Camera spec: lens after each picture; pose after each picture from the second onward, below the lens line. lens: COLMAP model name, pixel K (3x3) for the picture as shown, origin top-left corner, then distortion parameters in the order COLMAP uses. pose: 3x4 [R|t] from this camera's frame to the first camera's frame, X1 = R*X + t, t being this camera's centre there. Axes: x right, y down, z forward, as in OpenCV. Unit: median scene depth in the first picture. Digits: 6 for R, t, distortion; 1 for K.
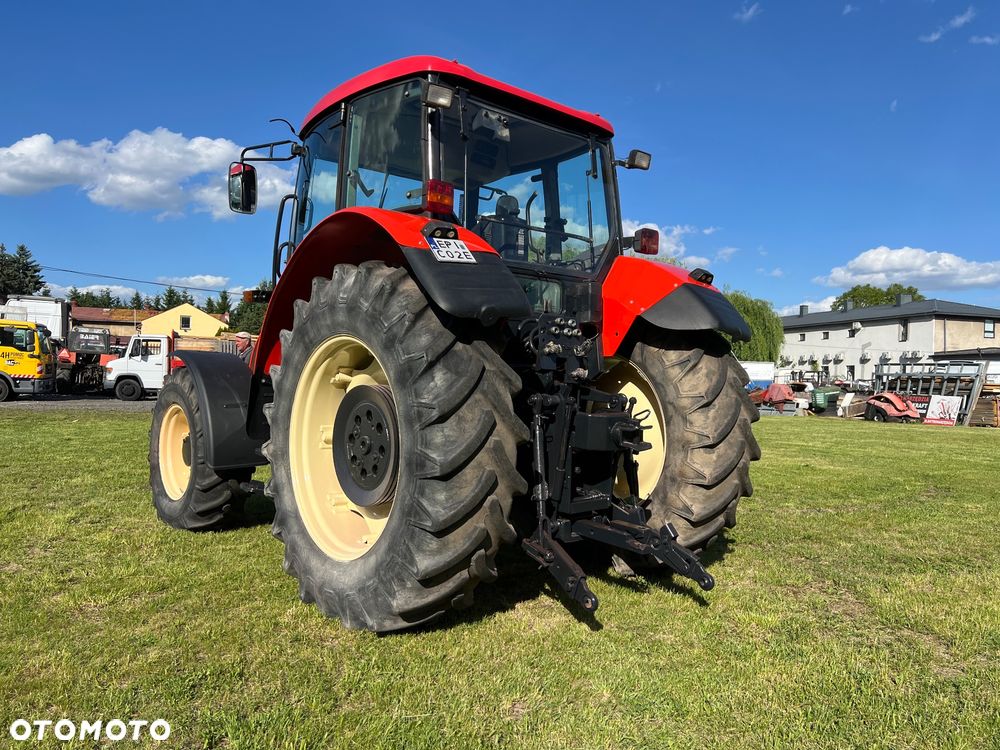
lens RADIAL K [[746.4, 0, 500.0], [0, 746.4, 375.0], [0, 0, 1]] dist [0.065222, -0.069690]
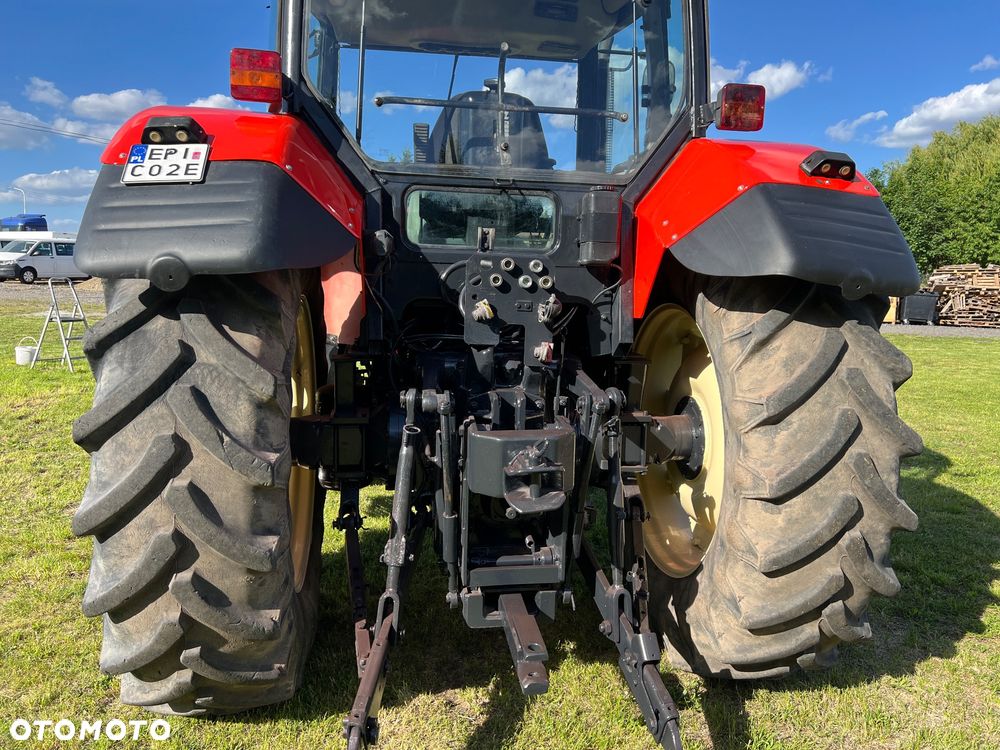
lens RADIAL K [[746.4, 0, 500.0], [0, 746.4, 375.0], [0, 0, 1]] dist [0.065222, -0.069690]
pose [[0.856383, 0.064103, -0.512347, 0.376827], [-0.003051, 0.992875, 0.119125, -0.053230], [0.516332, -0.100454, 0.850476, 0.458009]]
